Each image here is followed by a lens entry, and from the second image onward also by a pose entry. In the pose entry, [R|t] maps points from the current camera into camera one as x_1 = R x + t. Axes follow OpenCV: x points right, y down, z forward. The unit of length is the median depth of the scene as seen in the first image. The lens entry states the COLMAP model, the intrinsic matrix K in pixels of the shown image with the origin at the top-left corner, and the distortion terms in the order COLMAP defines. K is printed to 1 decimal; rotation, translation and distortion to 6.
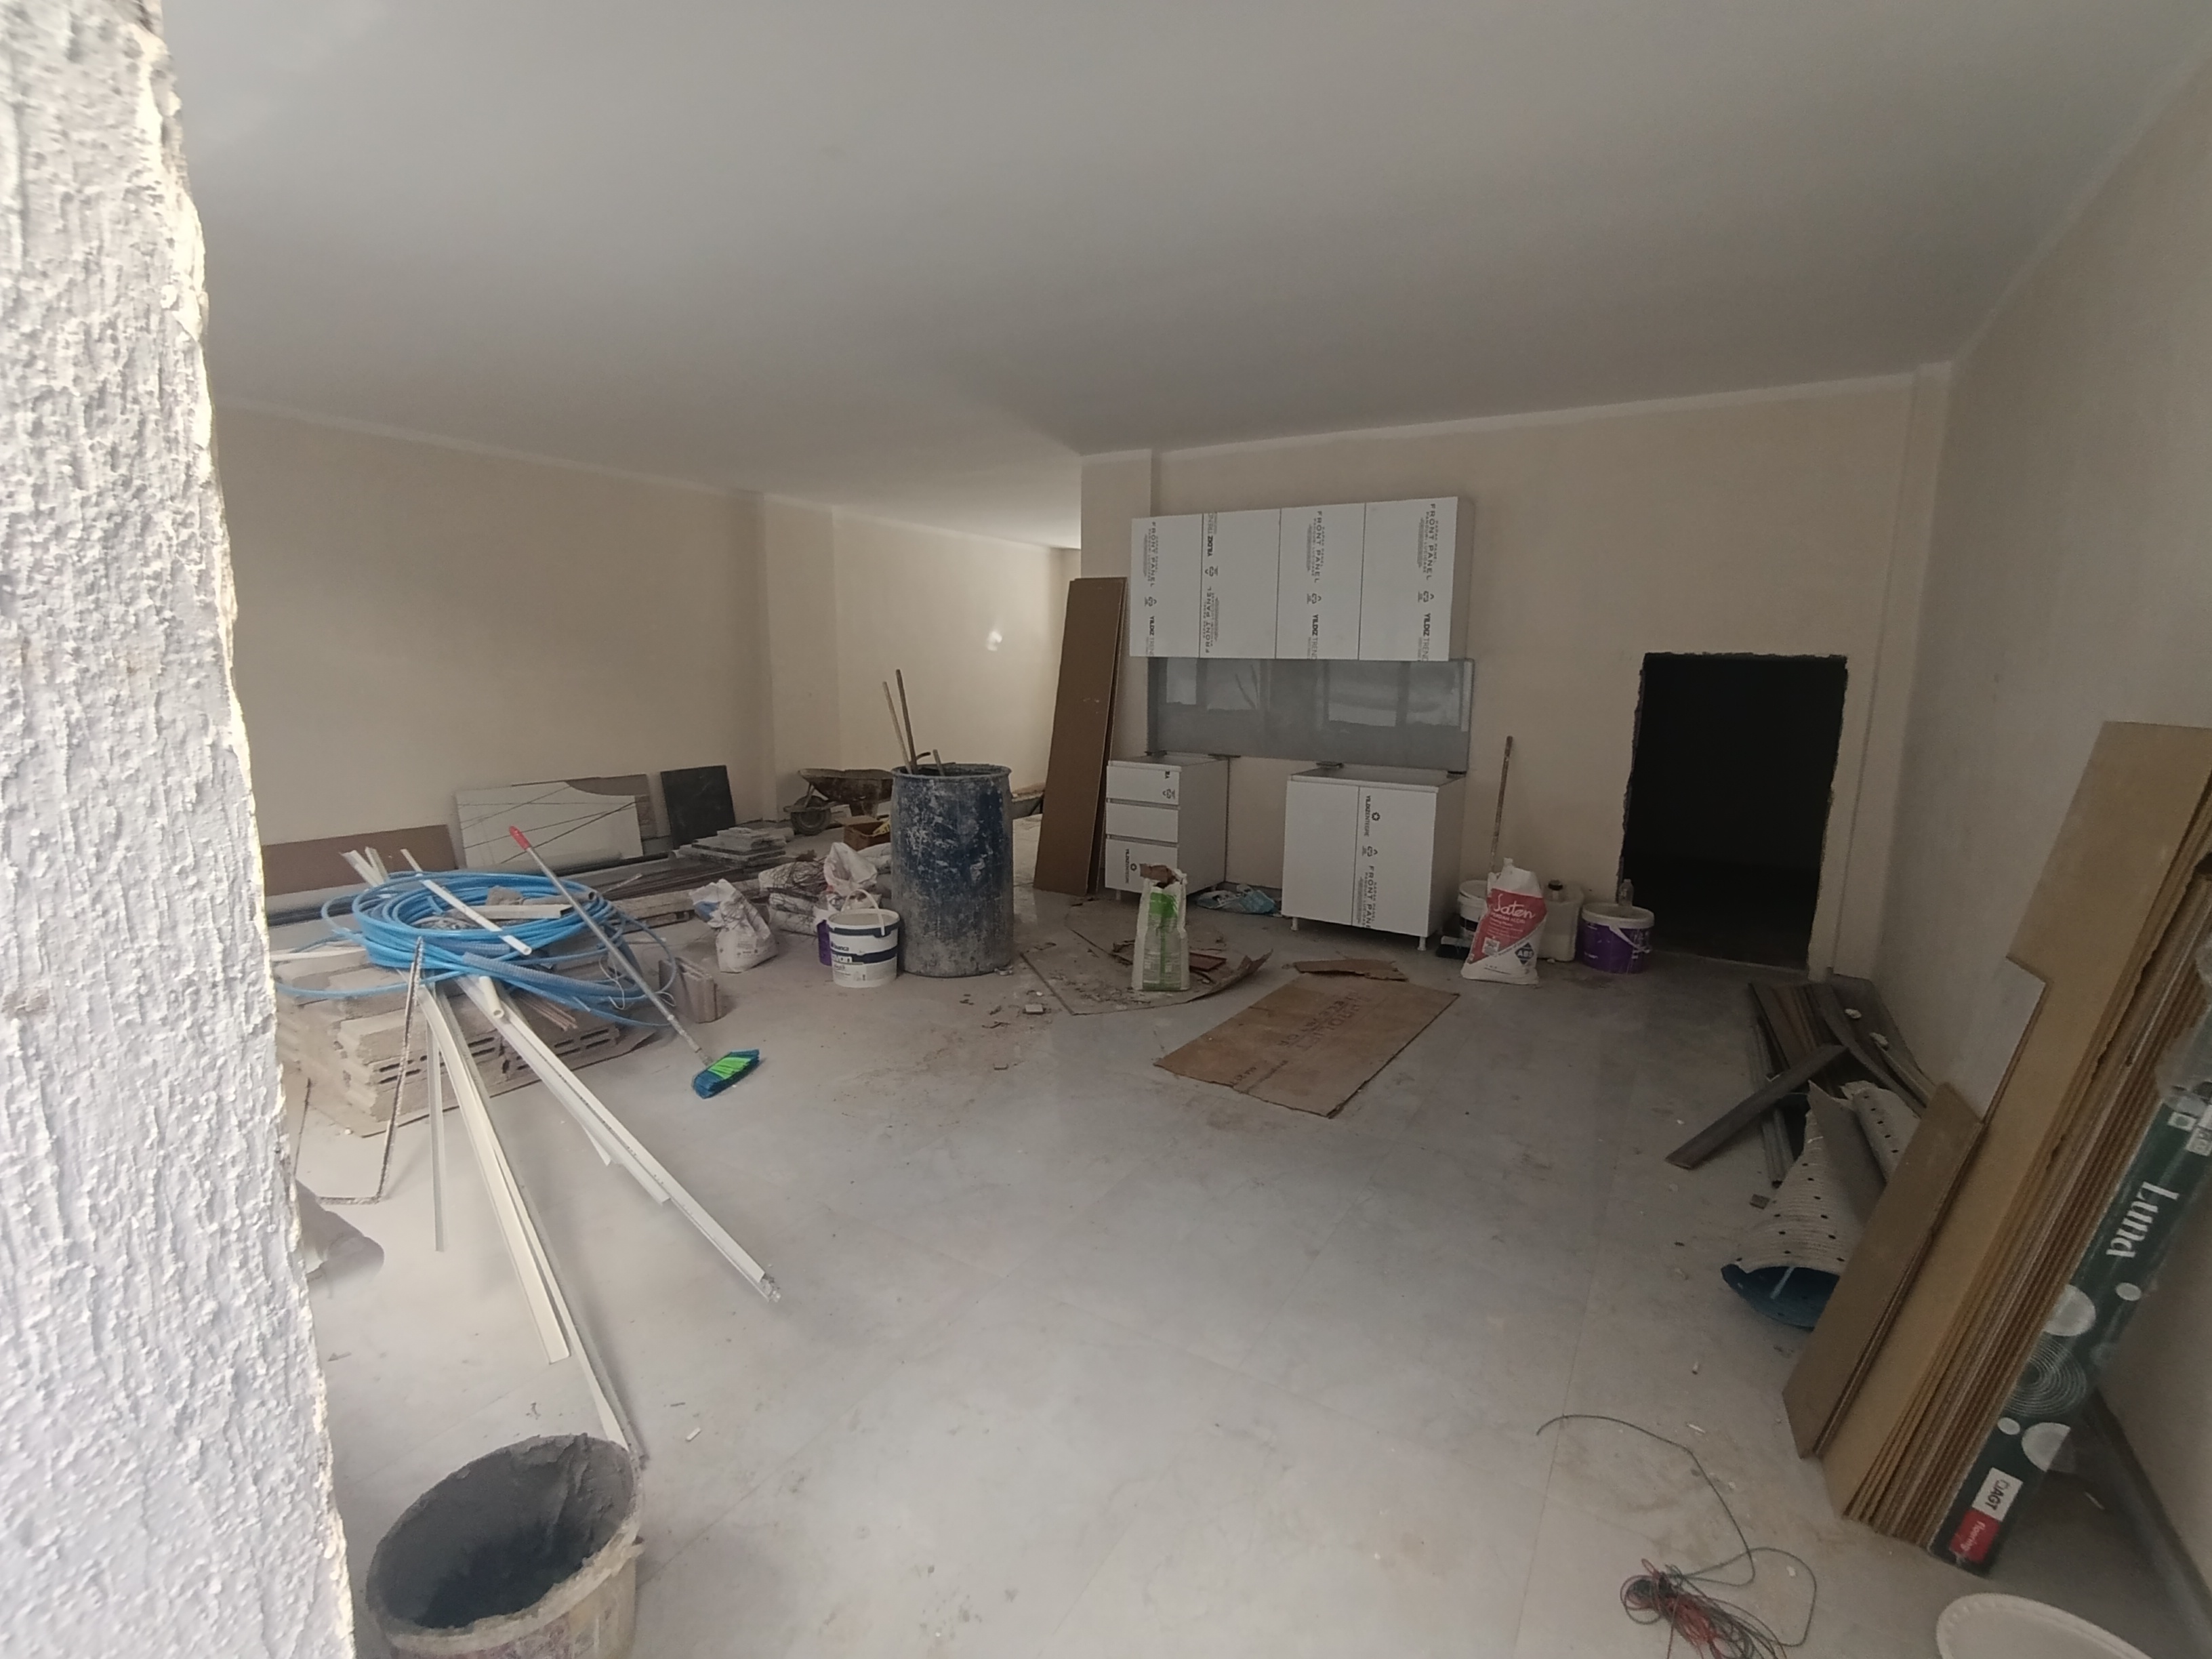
lens RADIAL K [[1020.8, 0, 1119.9], [0, 1020.8, 831.1], [0, 0, 1]] dist [-0.025556, 0.023764]
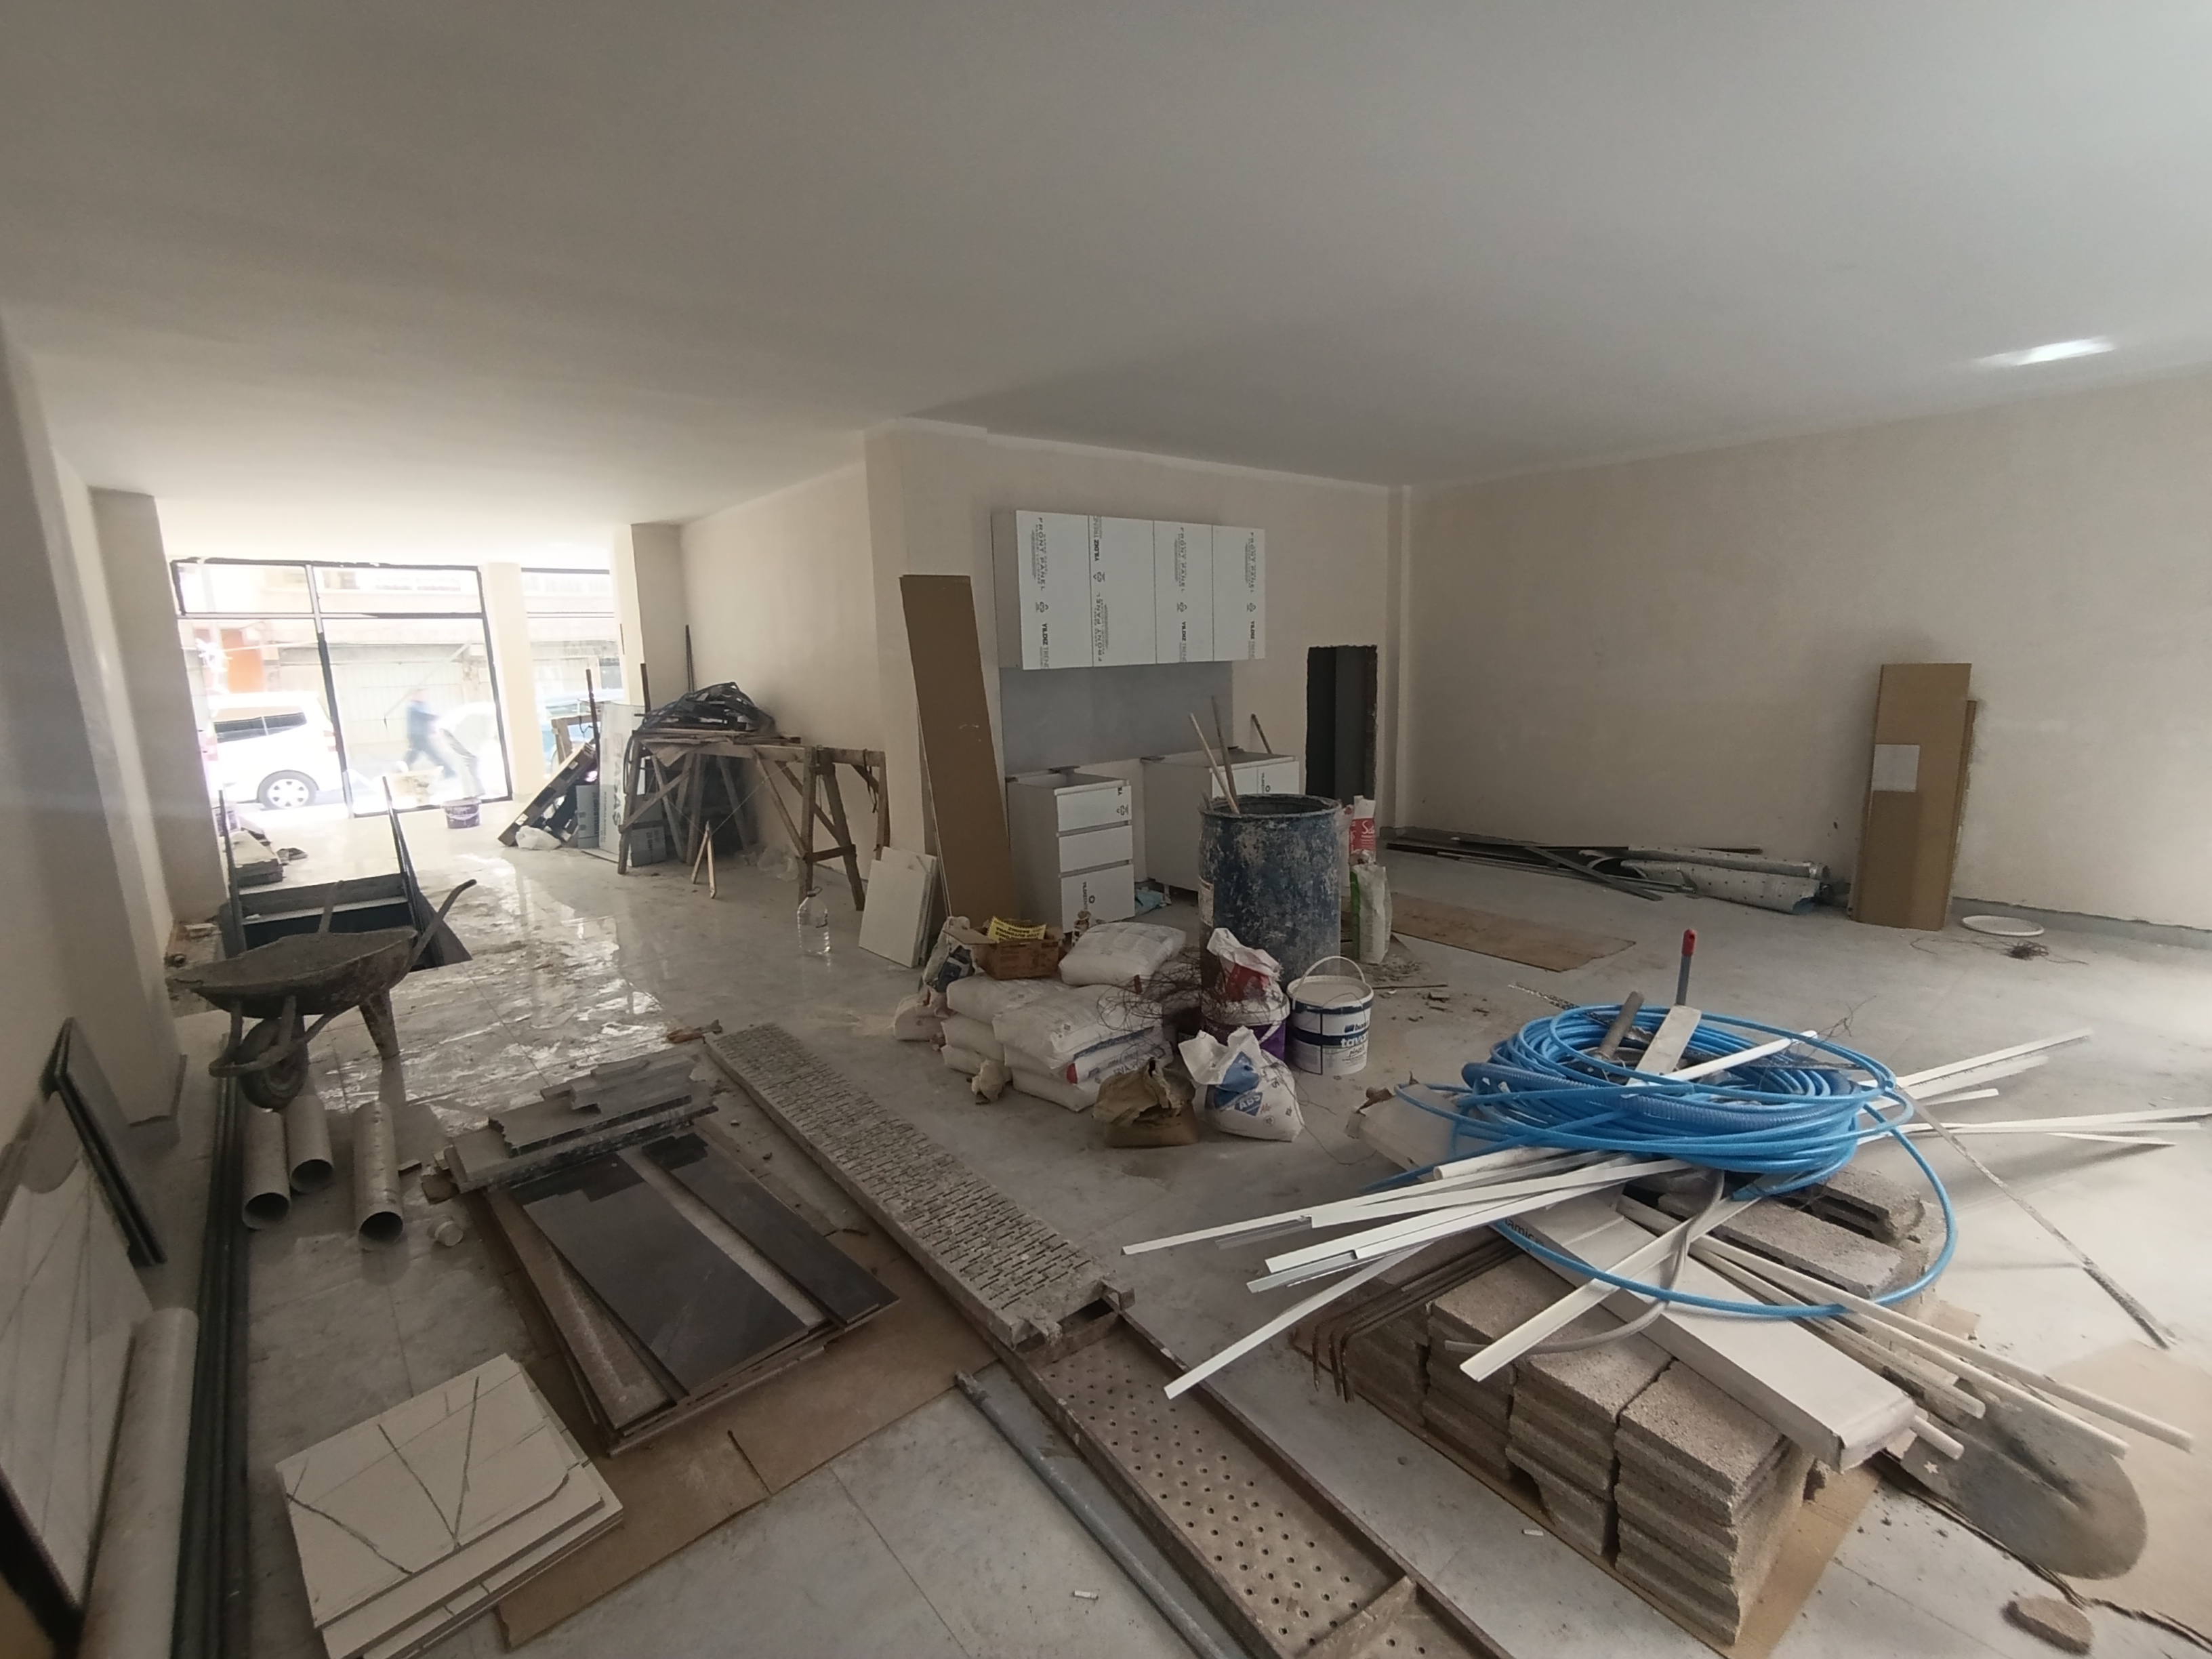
lens RADIAL K [[1020.8, 0, 1119.9], [0, 1020.8, 831.1], [0, 0, 1]] dist [-0.025556, 0.023764]
pose [[0.286200, -0.196585, 0.937787, -1.048304], [0.190449, 0.970870, 0.145398, -0.193692], [-0.939052, 0.136988, 0.315302, 0.871441]]
